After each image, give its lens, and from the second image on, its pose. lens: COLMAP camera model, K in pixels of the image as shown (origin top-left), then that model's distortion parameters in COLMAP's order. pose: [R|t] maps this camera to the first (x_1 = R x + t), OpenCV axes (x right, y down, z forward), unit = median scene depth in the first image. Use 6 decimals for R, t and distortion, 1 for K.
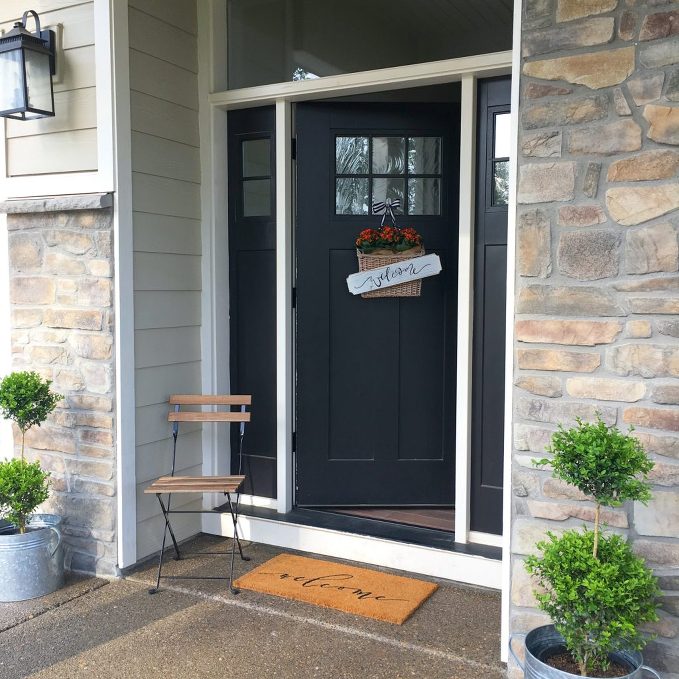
lens RADIAL K [[767.6, 0, 339.5], [0, 767.6, 339.5], [0, 0, 1]] dist [0.063588, -0.082987]
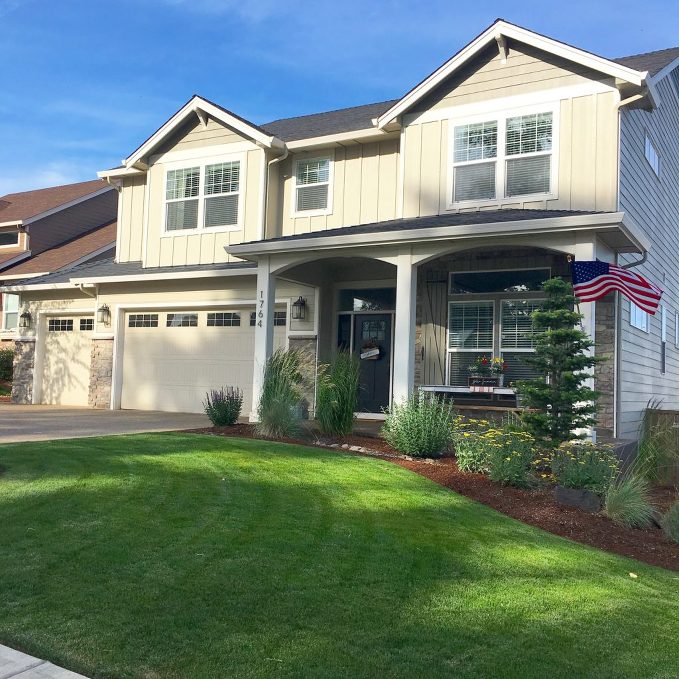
lens RADIAL K [[767.6, 0, 339.5], [0, 767.6, 339.5], [0, 0, 1]] dist [0.063588, -0.082987]
pose [[0.999557, 0.021895, -0.020180, -0.065092], [-0.024325, 0.991309, -0.129287, 0.451397], [0.017174, 0.129721, 0.991402, -3.746228]]
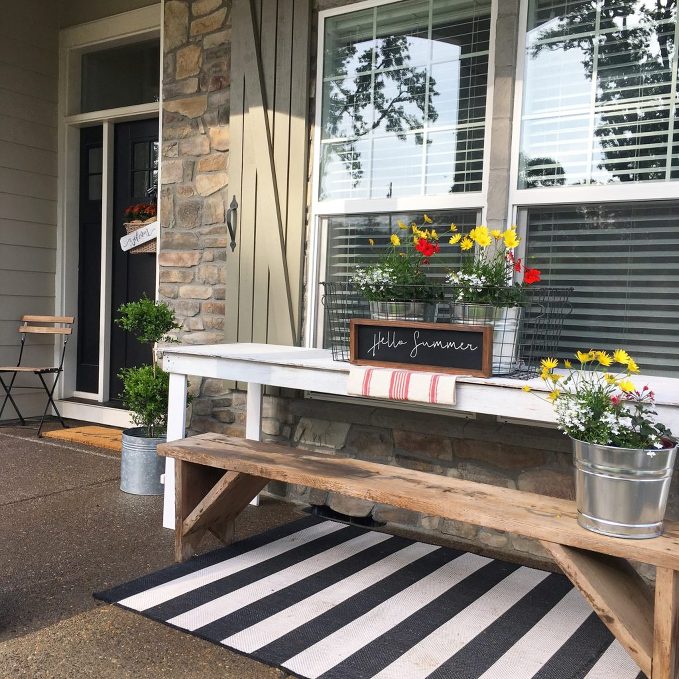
lens RADIAL K [[767.6, 0, 339.5], [0, 767.6, 339.5], [0, 0, 1]] dist [0.063588, -0.082987]
pose [[0.993427, 0.038206, -0.107902, 0.628311], [-0.040802, 0.998926, -0.021950, 0.143073], [0.106948, 0.026208, 0.993919, -0.489842]]
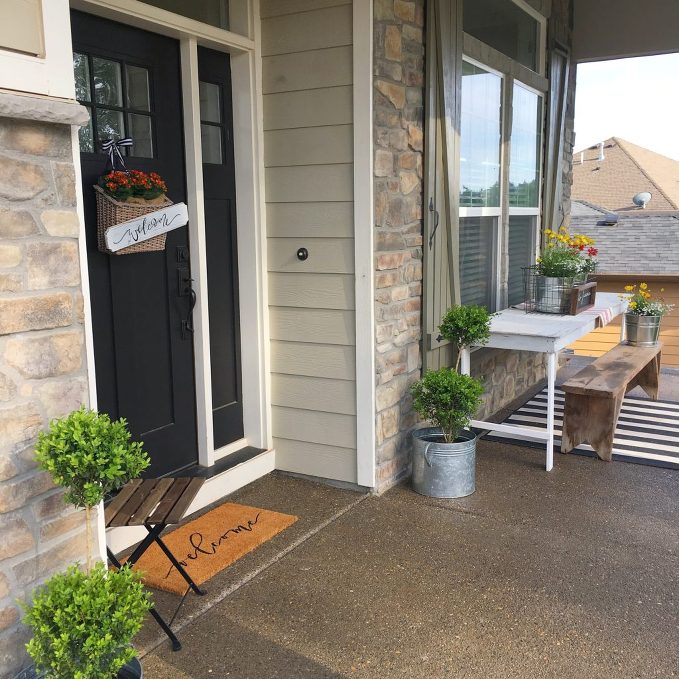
lens RADIAL K [[770.8, 0, 334.9], [0, 770.8, 358.4], [0, 0, 1]] dist [0.048627, -0.044289]
pose [[0.012117, -0.182187, 0.983189, -0.975958], [0.091676, 0.979323, 0.180341, -0.083043], [-0.995715, 0.087950, 0.028569, 0.817093]]
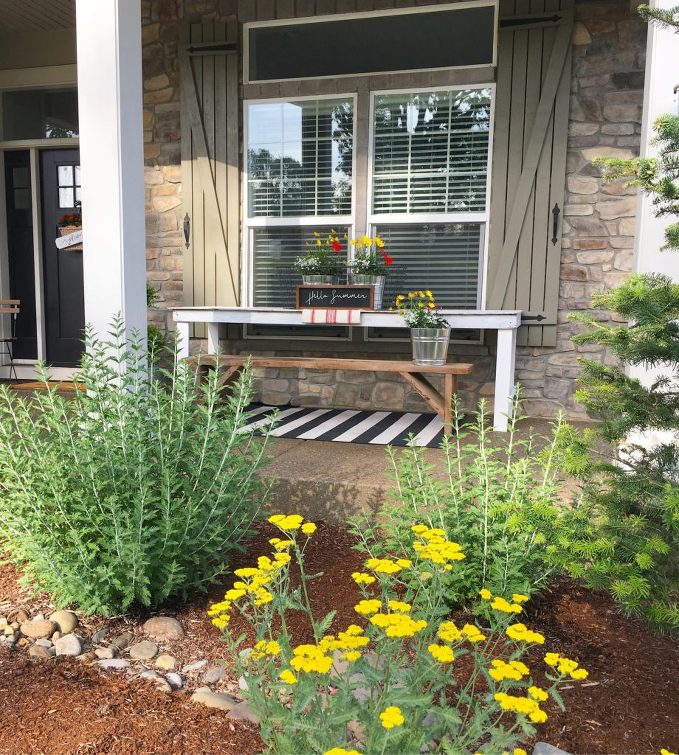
lens RADIAL K [[749.2, 0, 339.9], [0, 749.2, 387.6], [0, 0, 1]] dist [0.056818, 0.000947]
pose [[0.975581, -0.014830, 0.219137, 0.284768], [0.007575, 0.999396, 0.033911, 0.264929], [-0.219507, -0.031423, 0.975105, -1.198851]]
